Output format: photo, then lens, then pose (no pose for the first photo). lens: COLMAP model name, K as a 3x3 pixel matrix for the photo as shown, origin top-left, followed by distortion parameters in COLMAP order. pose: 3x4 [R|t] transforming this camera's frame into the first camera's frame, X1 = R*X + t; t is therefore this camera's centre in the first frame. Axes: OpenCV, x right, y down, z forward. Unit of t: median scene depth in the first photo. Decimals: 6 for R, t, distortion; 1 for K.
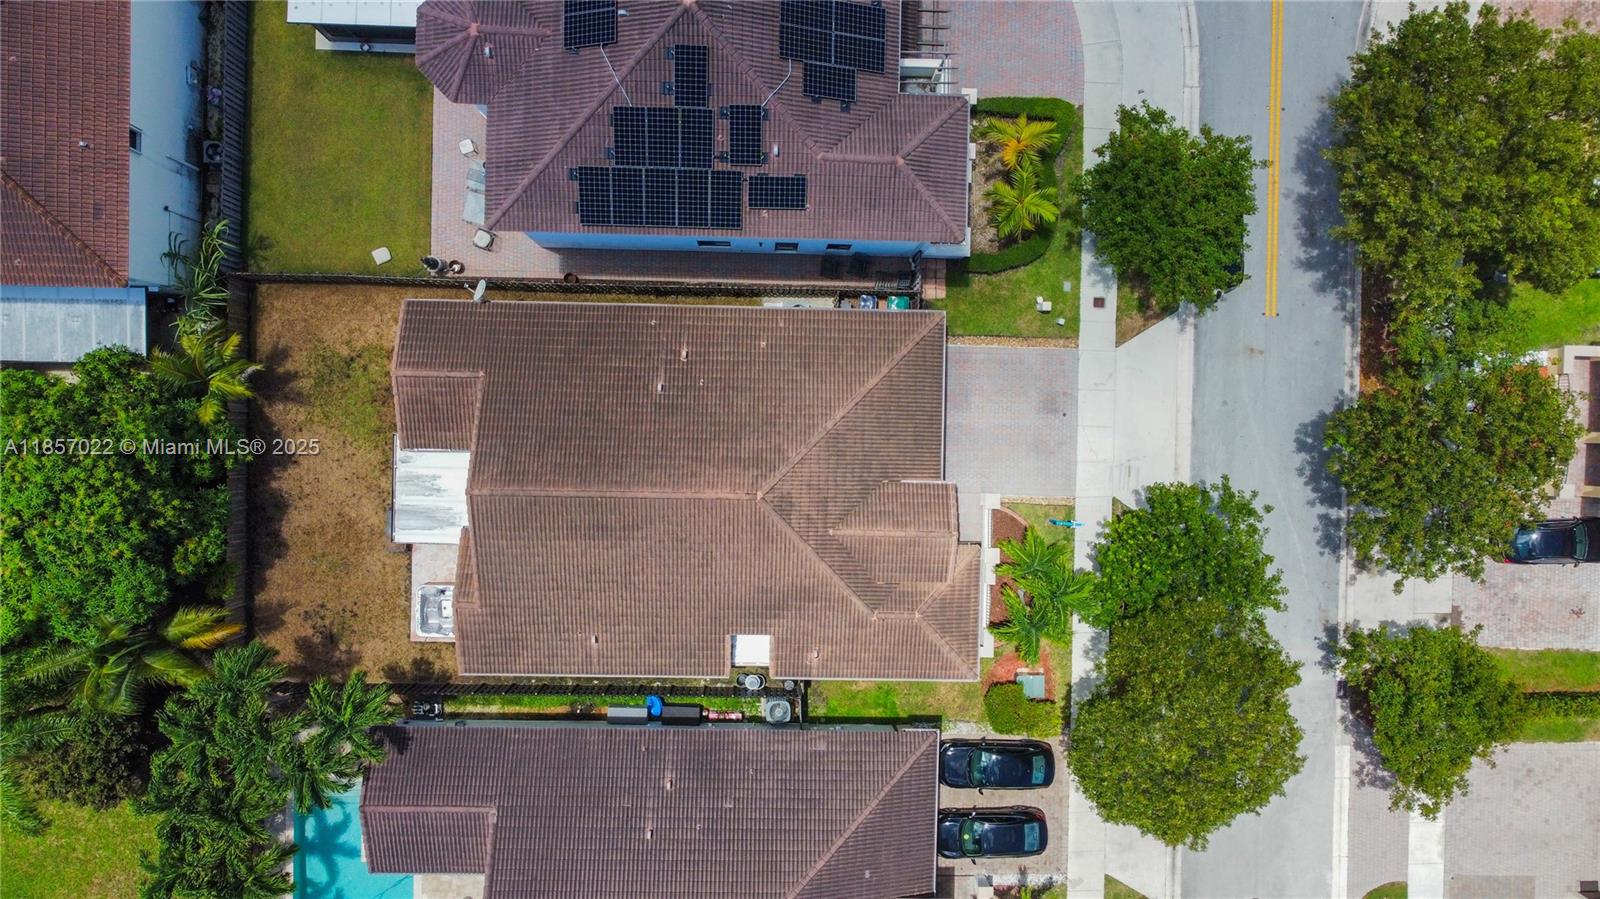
lens RADIAL K [[1211.9, 0, 800.0], [0, 1211.9, 449.5], [0, 0, 1]] dist [-0.009850, -0.003977]
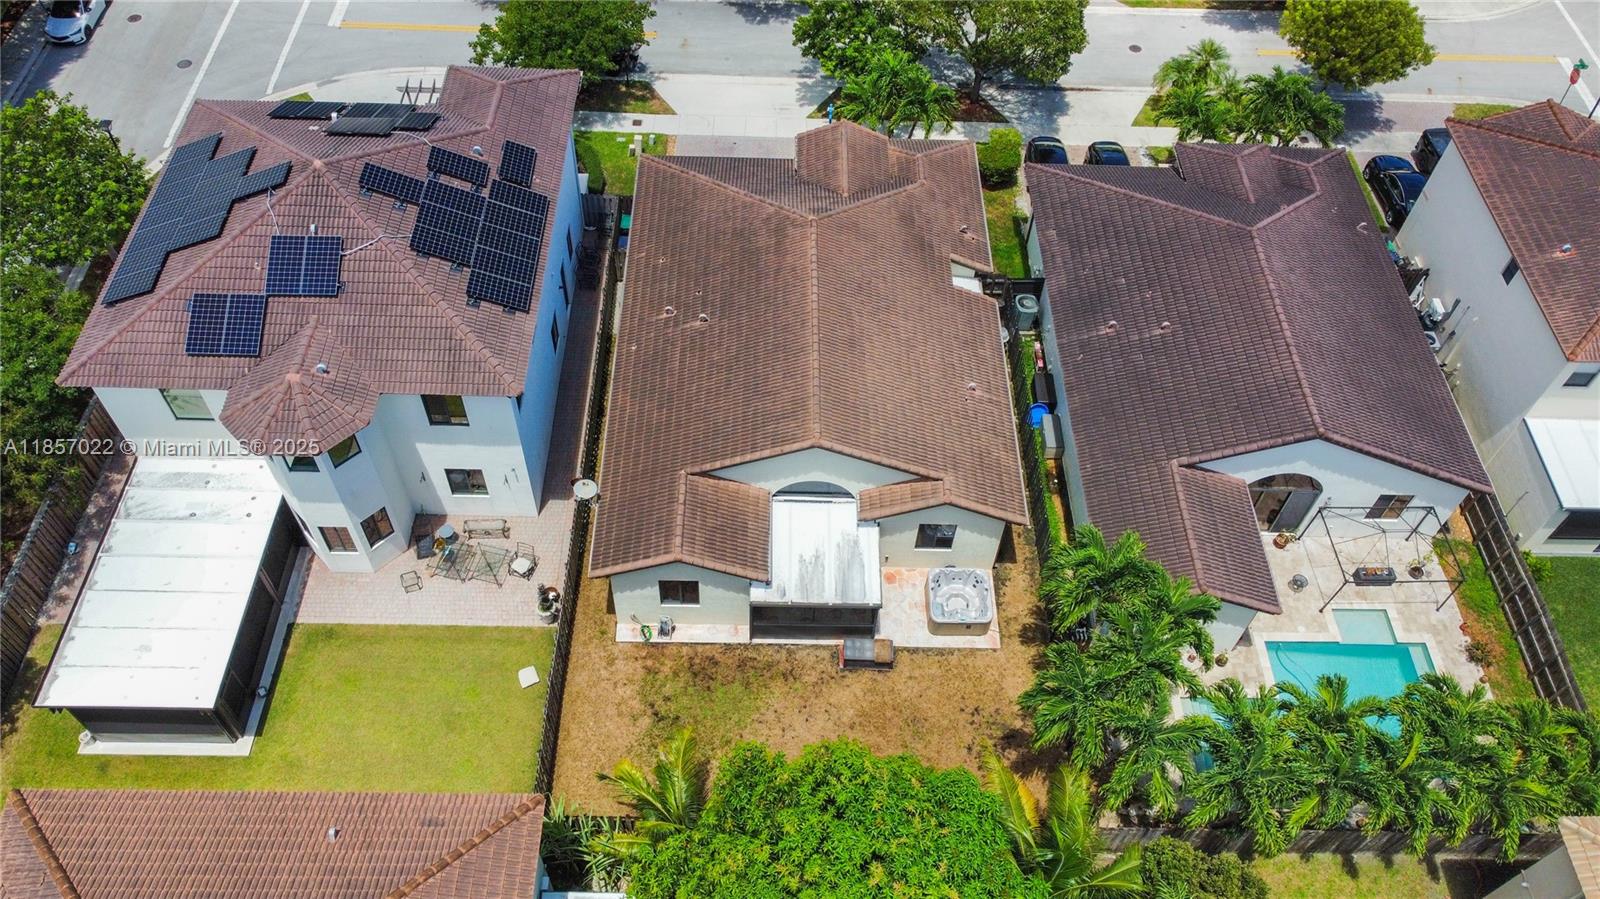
lens RADIAL K [[1211.9, 0, 800.0], [0, 1211.9, 449.5], [0, 0, 1]] dist [-0.009850, -0.003977]
pose [[-0.020428, -0.814324, 0.580051, -0.689507], [0.999534, -0.003473, 0.030327, -0.003446], [-0.022682, 0.580401, 0.814015, 0.251395]]
